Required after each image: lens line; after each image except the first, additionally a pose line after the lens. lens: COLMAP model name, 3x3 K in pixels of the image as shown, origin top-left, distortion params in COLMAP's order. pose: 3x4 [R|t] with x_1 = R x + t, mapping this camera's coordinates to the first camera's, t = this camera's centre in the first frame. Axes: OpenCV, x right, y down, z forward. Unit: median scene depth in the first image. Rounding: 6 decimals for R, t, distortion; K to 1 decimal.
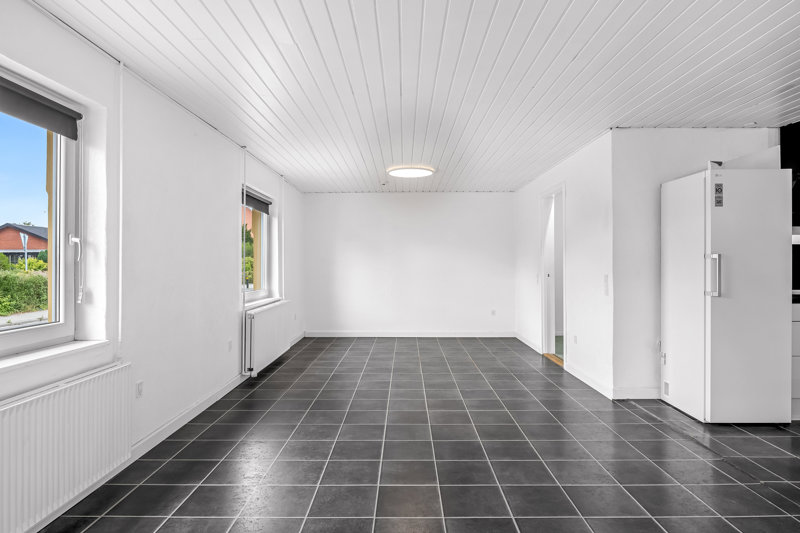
lens RADIAL K [[473.9, 0, 399.5], [0, 473.9, 259.9], [0, 0, 1]] dist [0.008879, -0.004399]
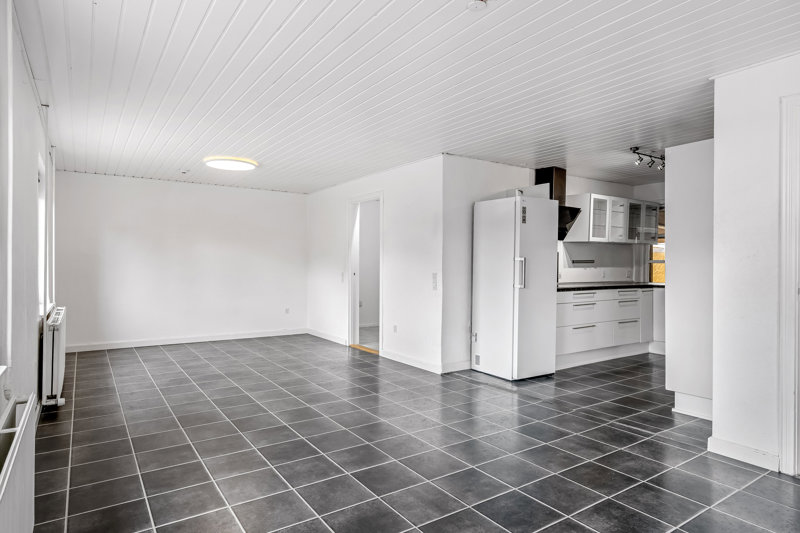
lens RADIAL K [[473.9, 0, 401.9], [0, 473.9, 267.6], [0, 0, 1]] dist [0.008879, -0.004399]
pose [[0.823386, 0.004382, 0.567464, -0.340290], [-0.014085, 0.999820, 0.012716, 0.004093], [-0.567307, -0.018463, 0.823300, 0.050468]]
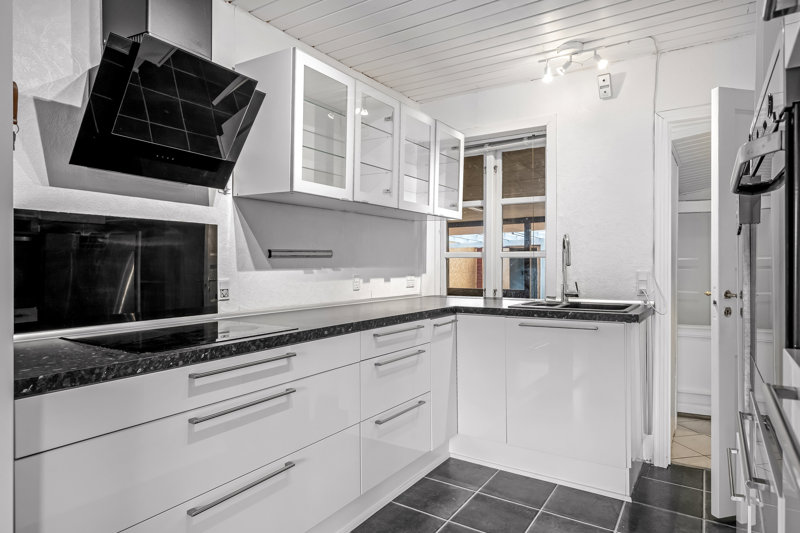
lens RADIAL K [[473.9, 0, 404.3], [0, 473.9, 266.0], [0, 0, 1]] dist [0.008879, -0.004399]
pose [[0.534280, -0.000114, 0.845308, 0.597548], [-0.009112, 0.999941, 0.005895, 0.007252], [-0.845259, -0.010852, 0.534247, 0.559409]]
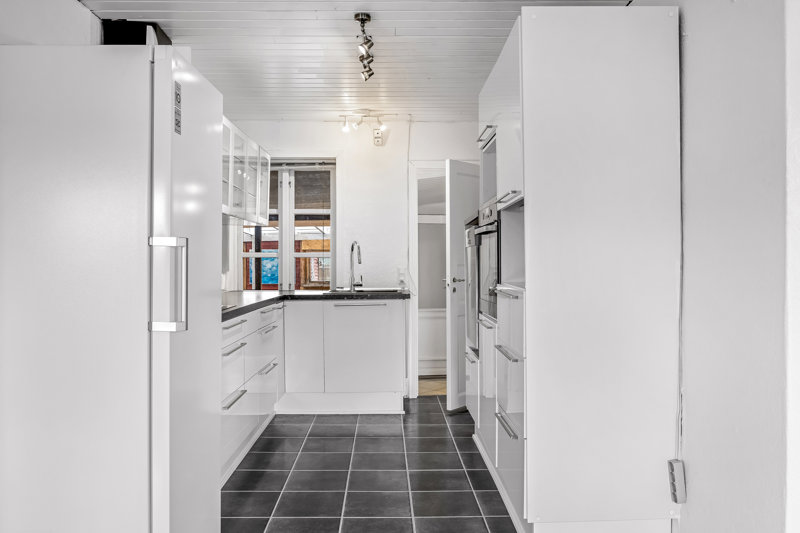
lens RADIAL K [[615.1, 0, 396.2], [0, 615.1, 264.2], [0, 0, 1]] dist [-0.011055, -0.000568]
pose [[-0.021355, 0.000885, 0.999772, 0.070118], [-0.006212, 0.999980, -0.001018, 0.010492], [-0.999753, -0.006232, -0.021349, 0.672620]]
